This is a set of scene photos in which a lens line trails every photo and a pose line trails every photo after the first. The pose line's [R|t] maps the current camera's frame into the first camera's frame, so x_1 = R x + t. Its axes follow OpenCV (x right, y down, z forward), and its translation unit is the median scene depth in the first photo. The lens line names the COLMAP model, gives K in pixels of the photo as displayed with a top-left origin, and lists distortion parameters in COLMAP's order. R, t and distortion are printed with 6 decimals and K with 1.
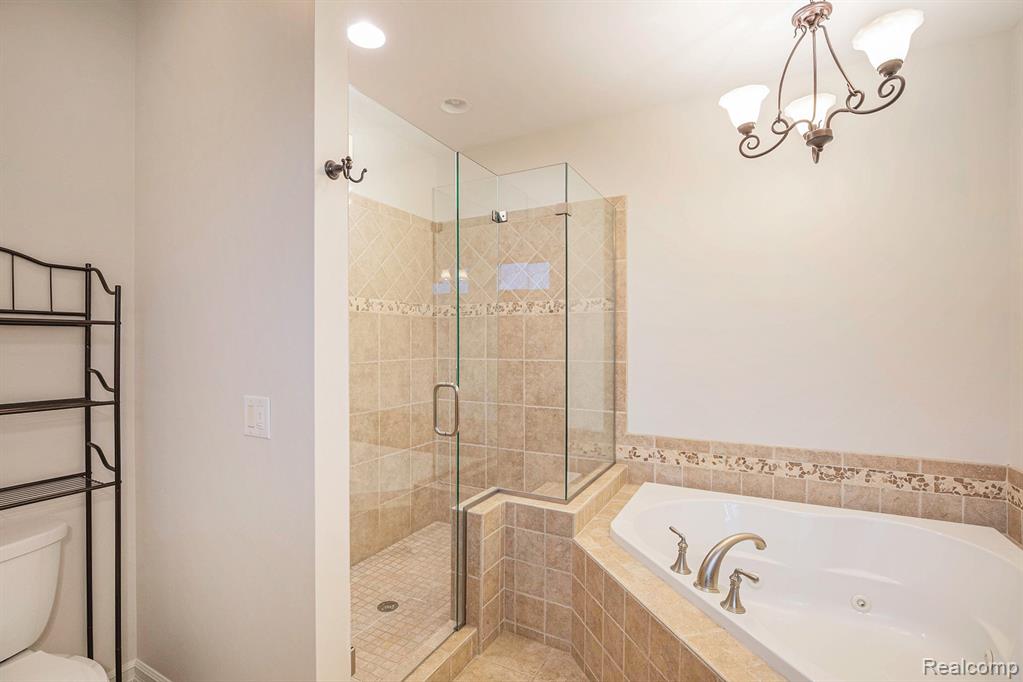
lens RADIAL K [[474.2, 0, 510.7], [0, 474.2, 342.7], [0, 0, 1]] dist [-0.021844, 0.002199]
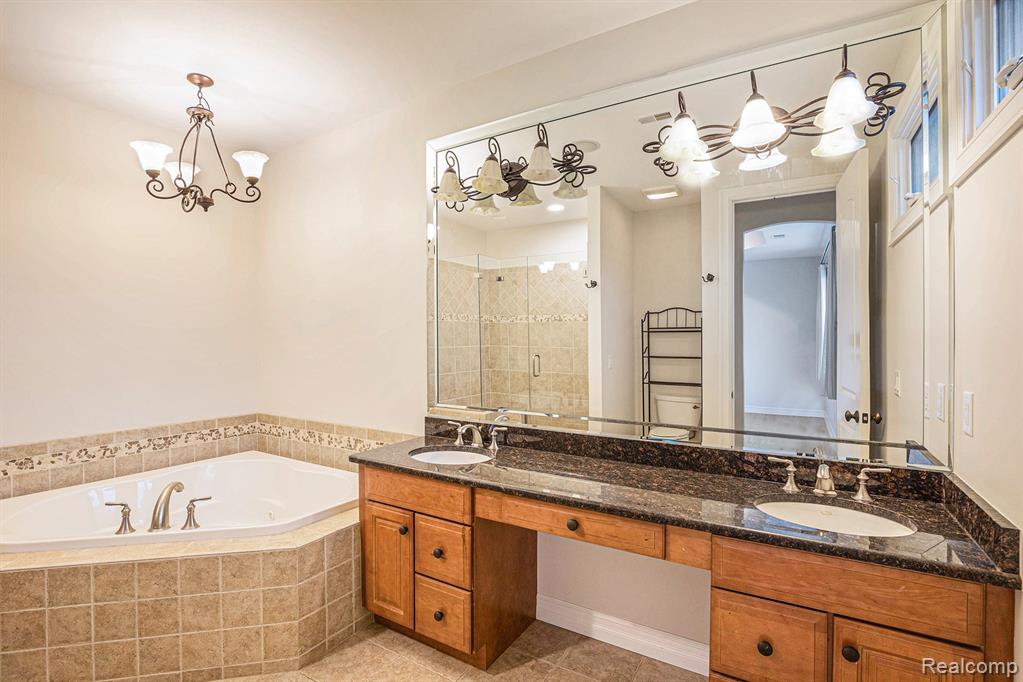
lens RADIAL K [[474.2, 0, 508.4], [0, 474.2, 340.7], [0, 0, 1]] dist [-0.021844, 0.002199]
pose [[0.066209, -0.003139, 0.997801, -0.534139], [0.007626, 0.999967, 0.002640, 0.002729], [-0.997777, 0.007435, 0.066231, -0.034592]]
